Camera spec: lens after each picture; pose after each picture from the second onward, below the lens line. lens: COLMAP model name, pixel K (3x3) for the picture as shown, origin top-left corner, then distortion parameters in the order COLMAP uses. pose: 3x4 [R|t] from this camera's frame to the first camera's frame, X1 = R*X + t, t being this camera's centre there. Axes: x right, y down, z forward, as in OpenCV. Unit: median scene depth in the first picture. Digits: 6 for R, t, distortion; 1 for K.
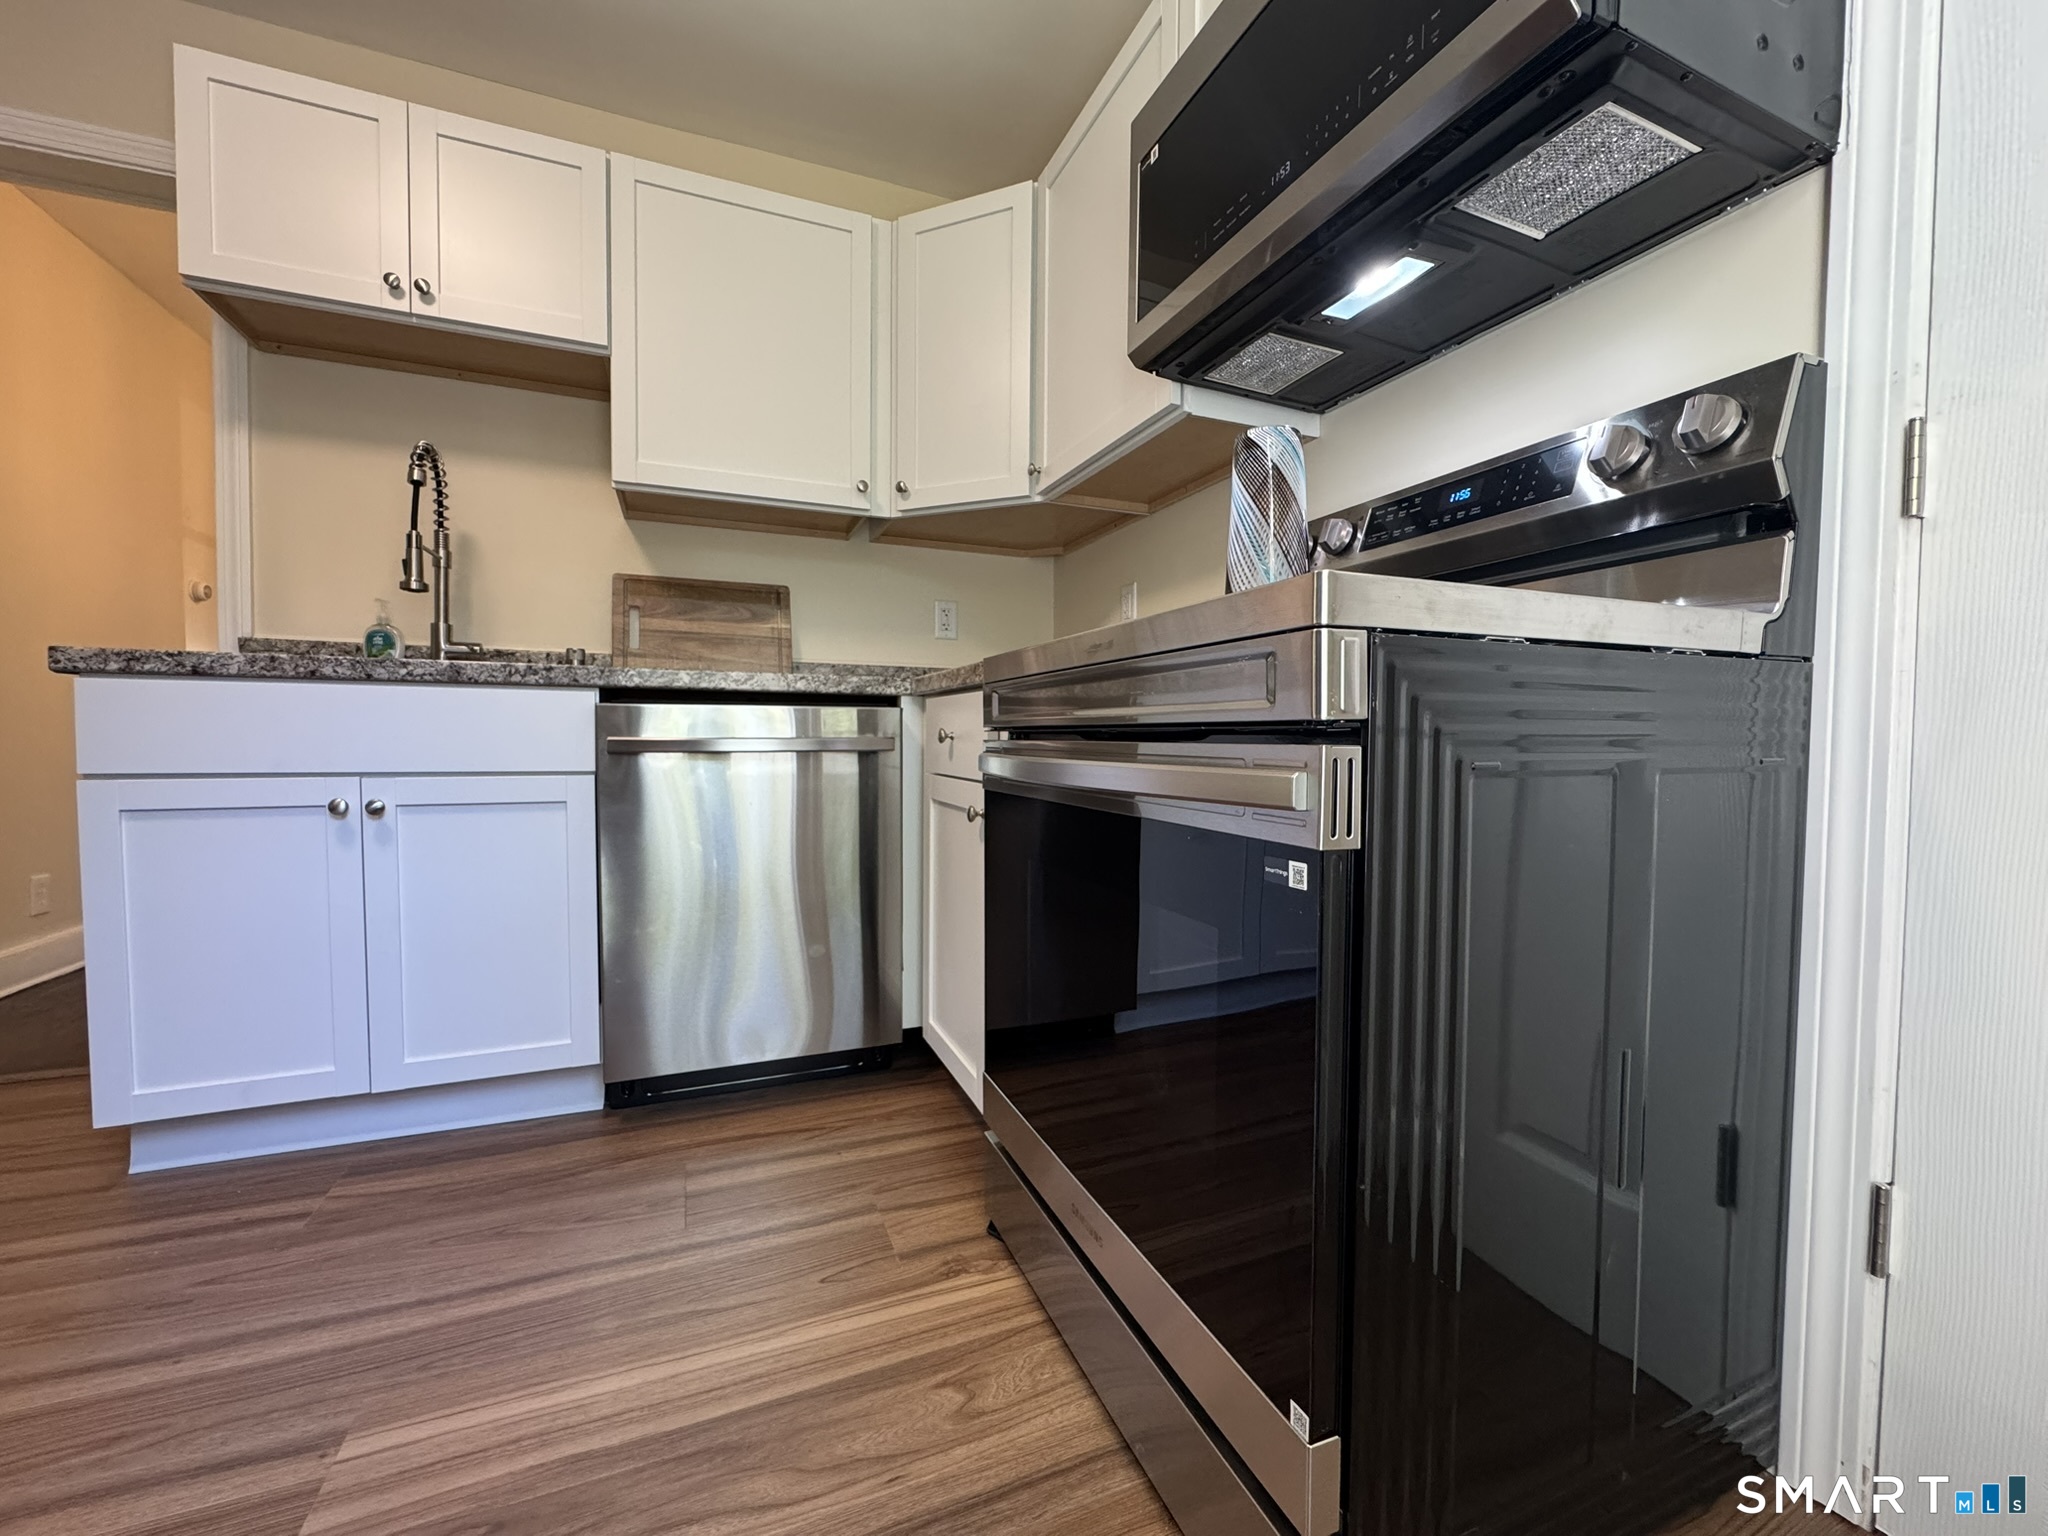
lens RADIAL K [[817.2, 0, 1022.5], [0, 817.2, 767.8], [0, 0, 1]] dist [-0.002966, -0.000215]
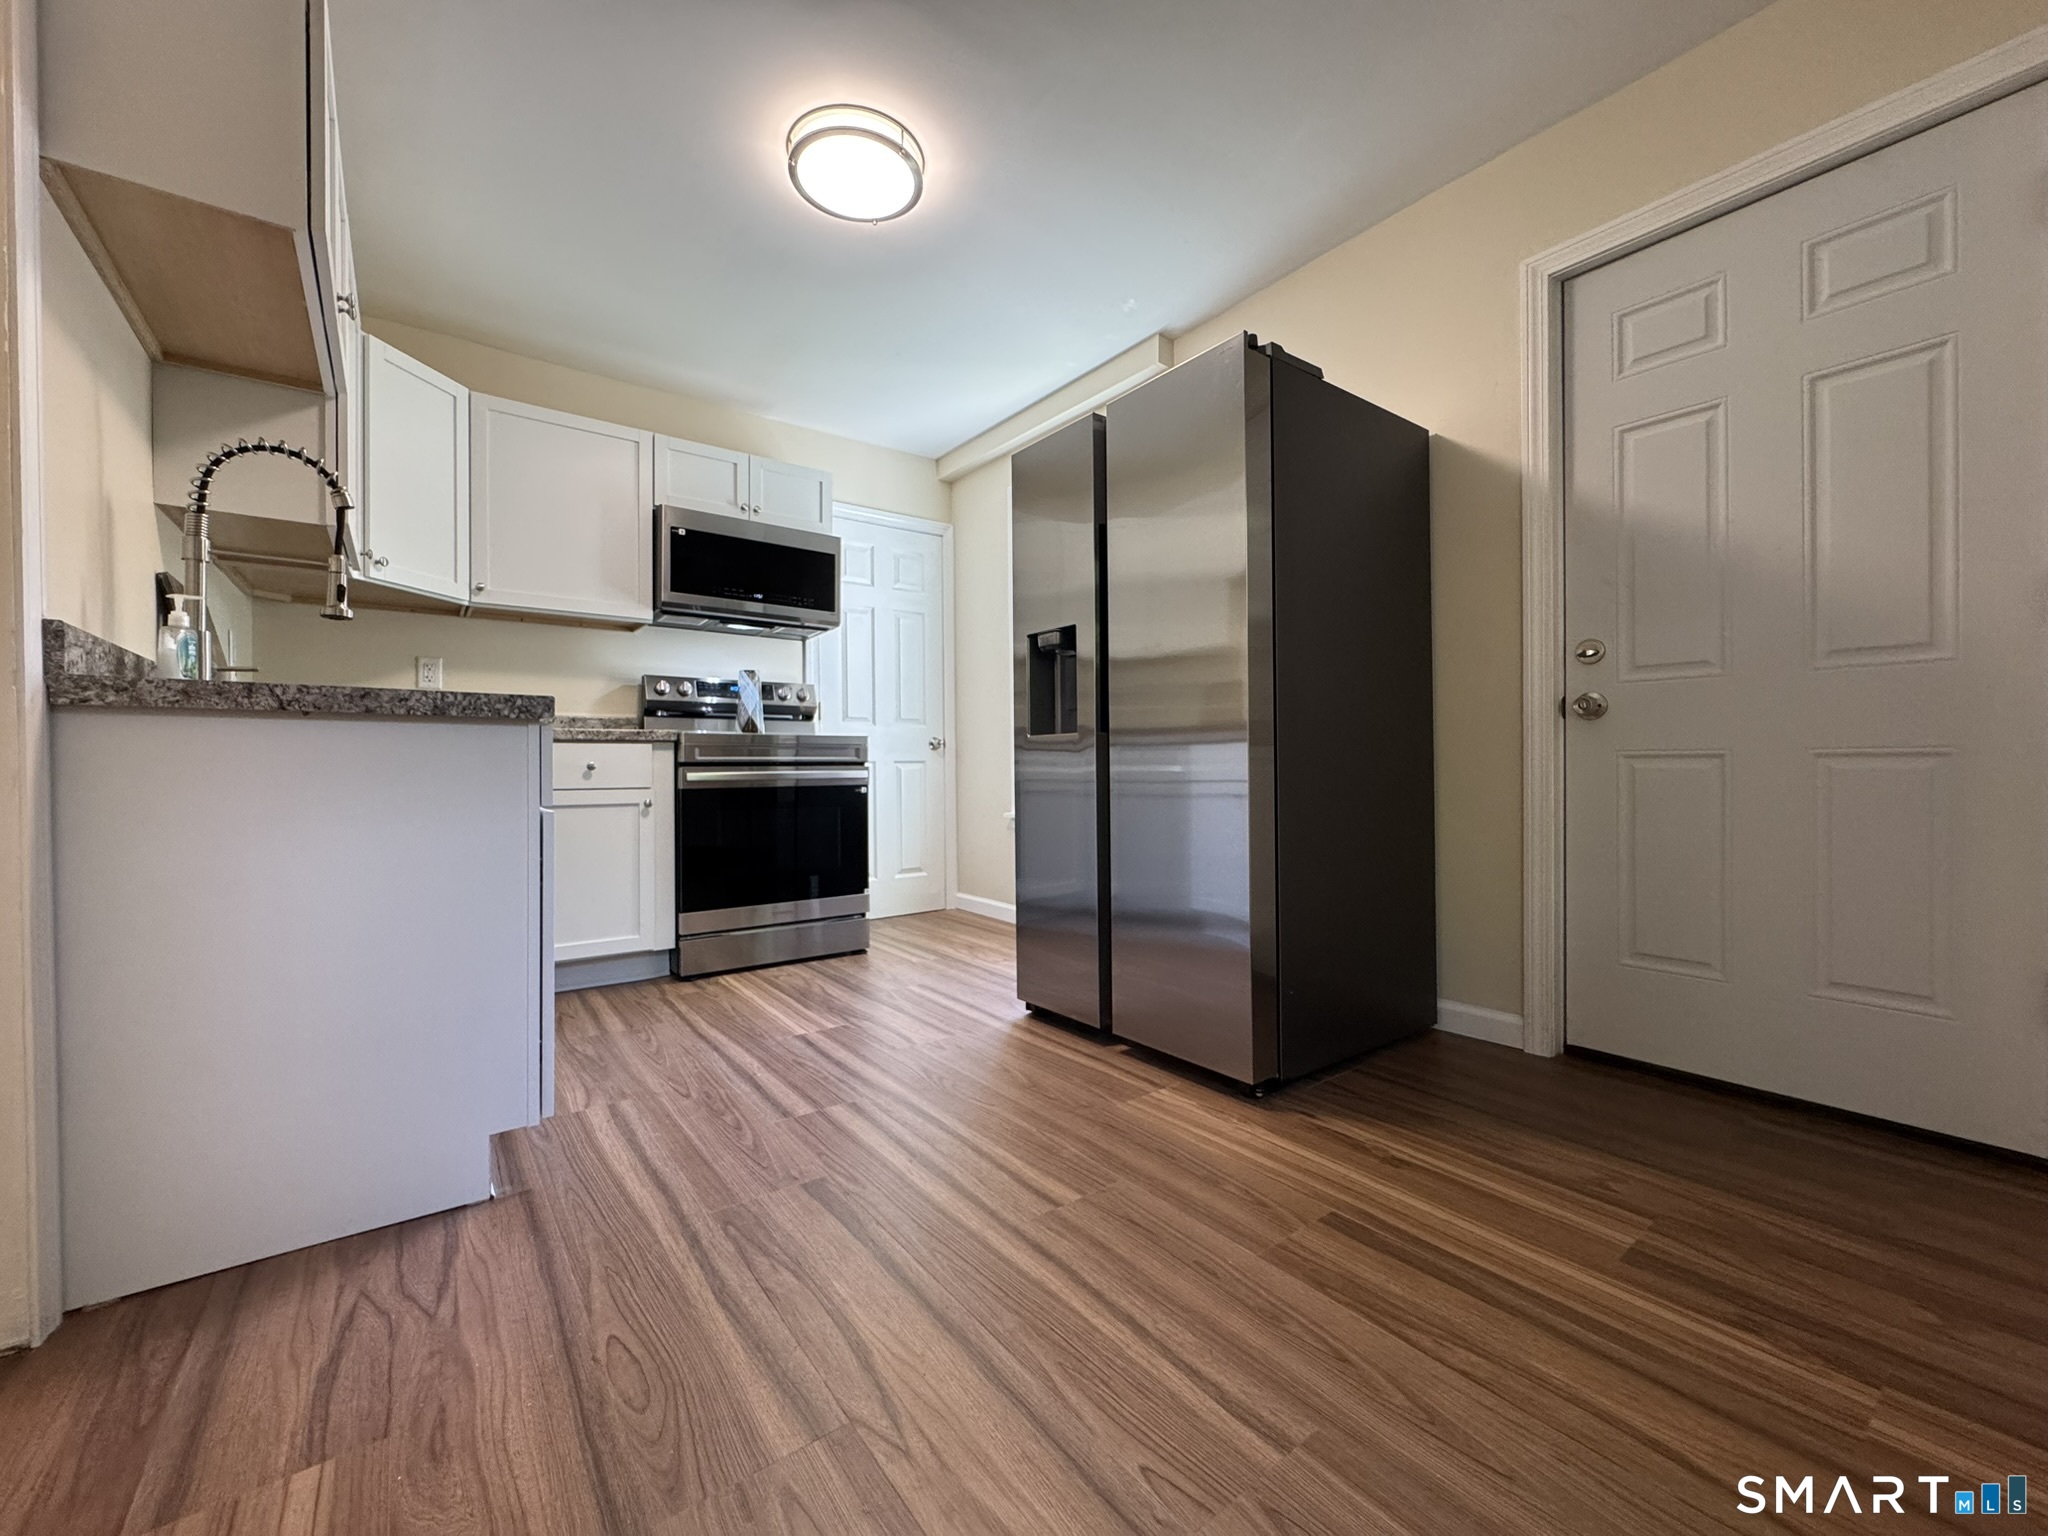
lens RADIAL K [[817.2, 0, 1022.5], [0, 817.2, 767.8], [0, 0, 1]] dist [-0.002966, -0.000215]
pose [[-0.254532, -0.011751, 0.966993, -1.978711], [0.040390, 0.998924, 0.022770, -0.037364], [-0.966220, 0.044853, -0.253784, 0.517428]]
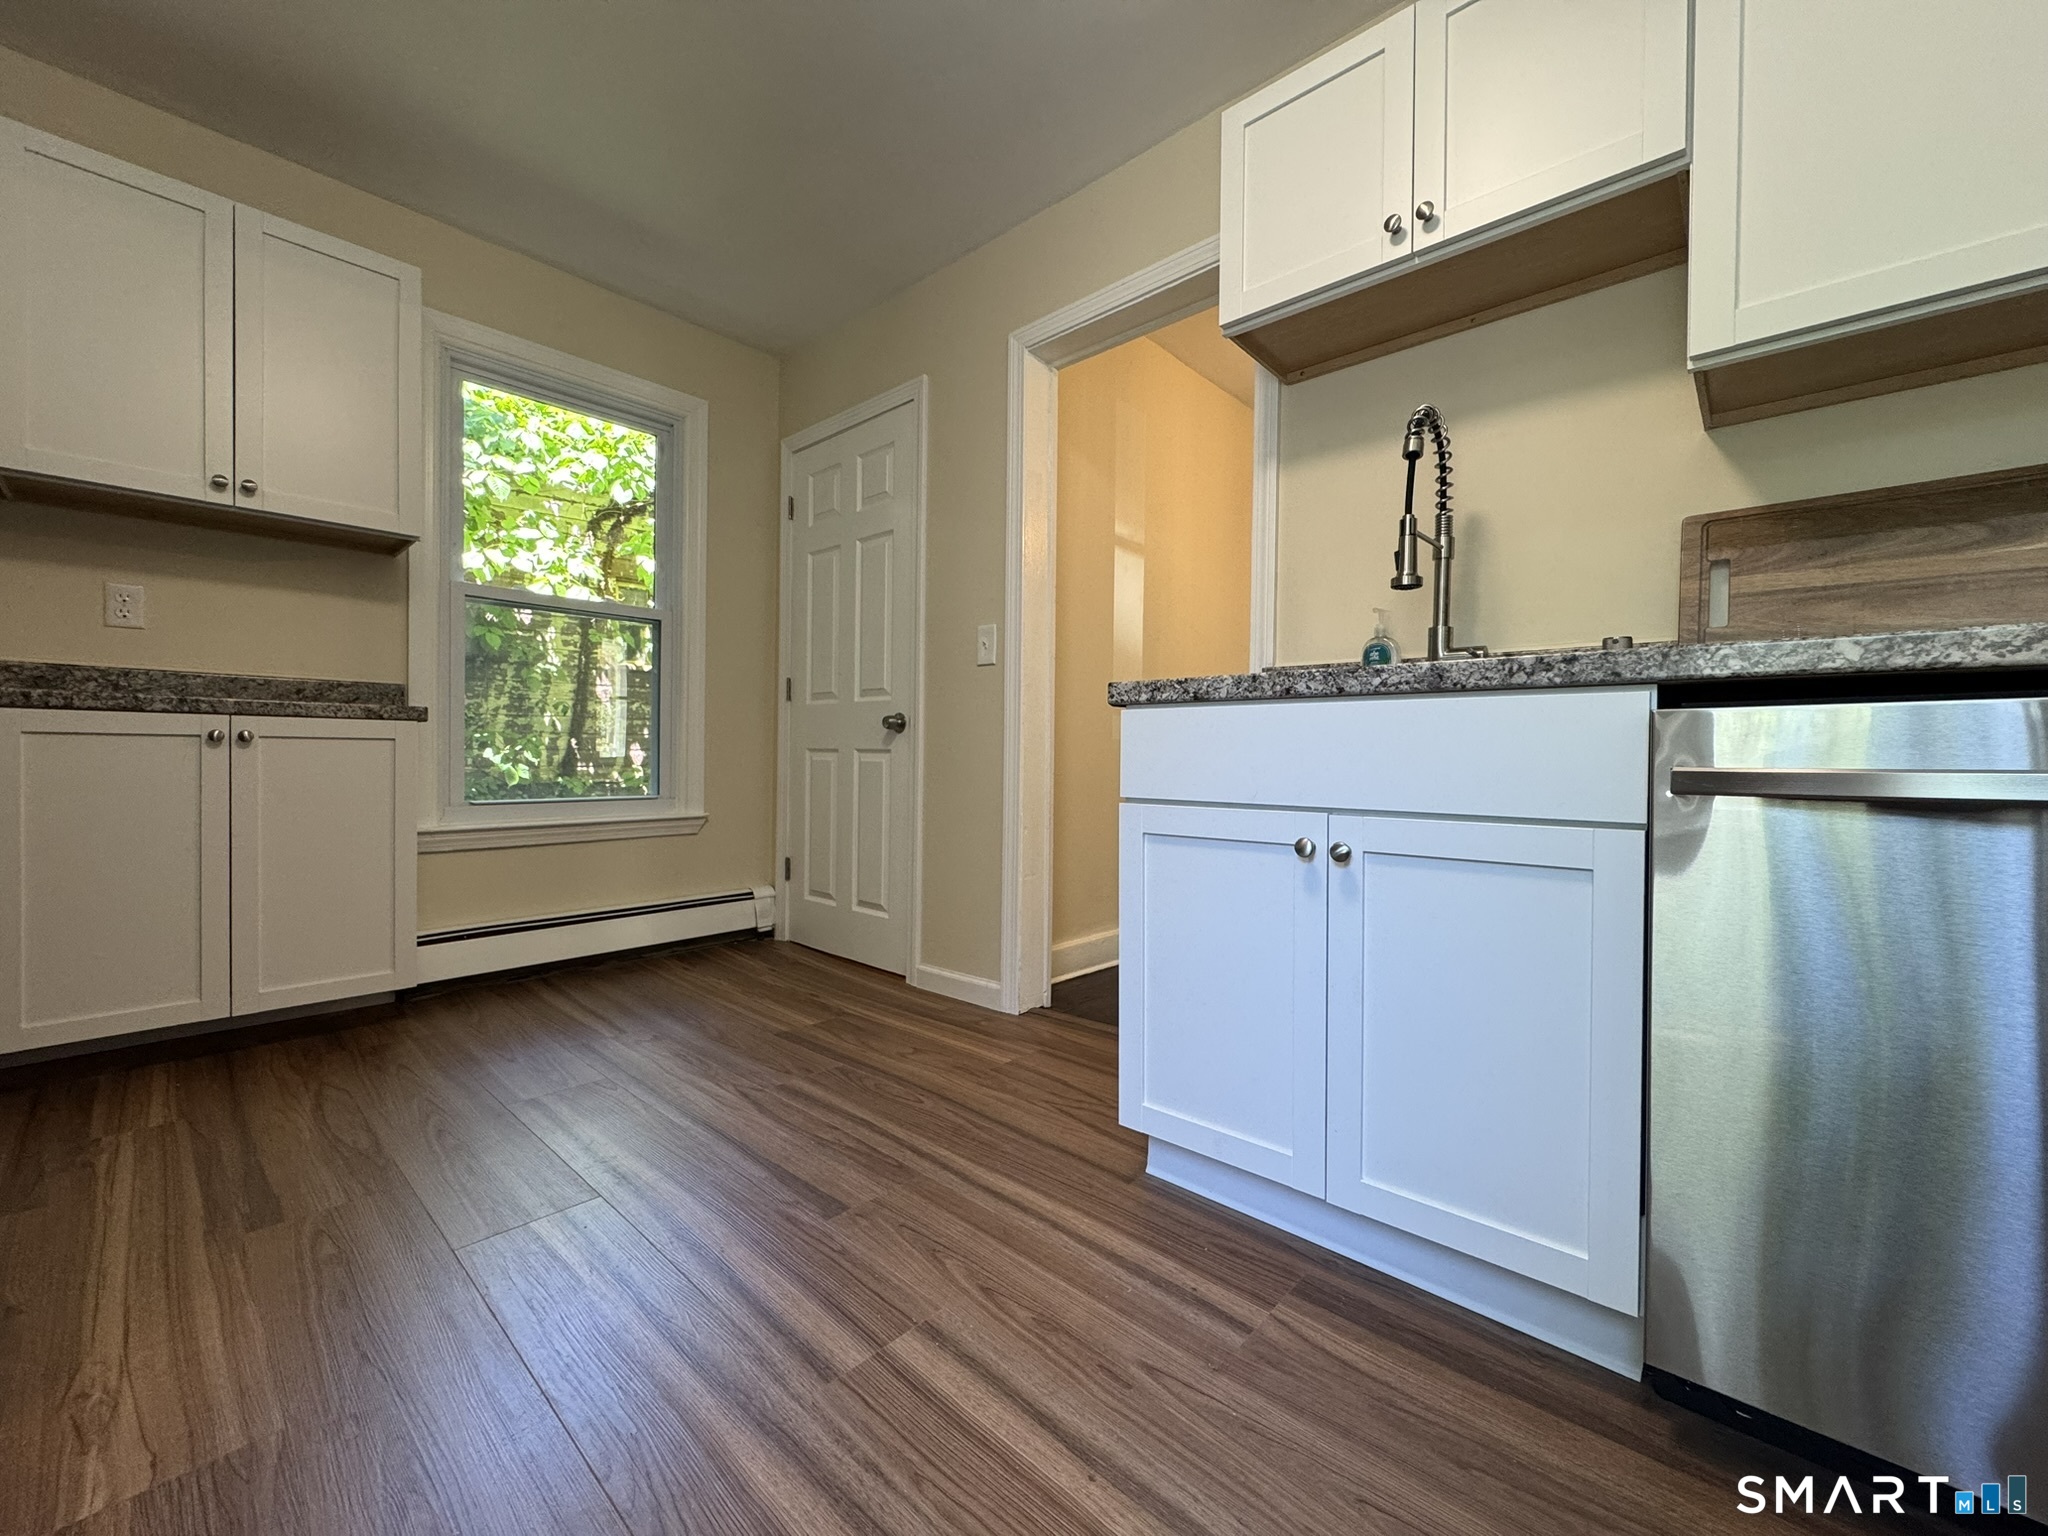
lens RADIAL K [[817.2, 0, 1022.5], [0, 817.2, 767.8], [0, 0, 1]] dist [-0.002966, -0.000215]
pose [[0.427293, 0.007173, -0.904085, -0.176626], [-0.039863, 0.999146, -0.010913, -0.011894], [0.903234, 0.040702, 0.427214, 0.326730]]
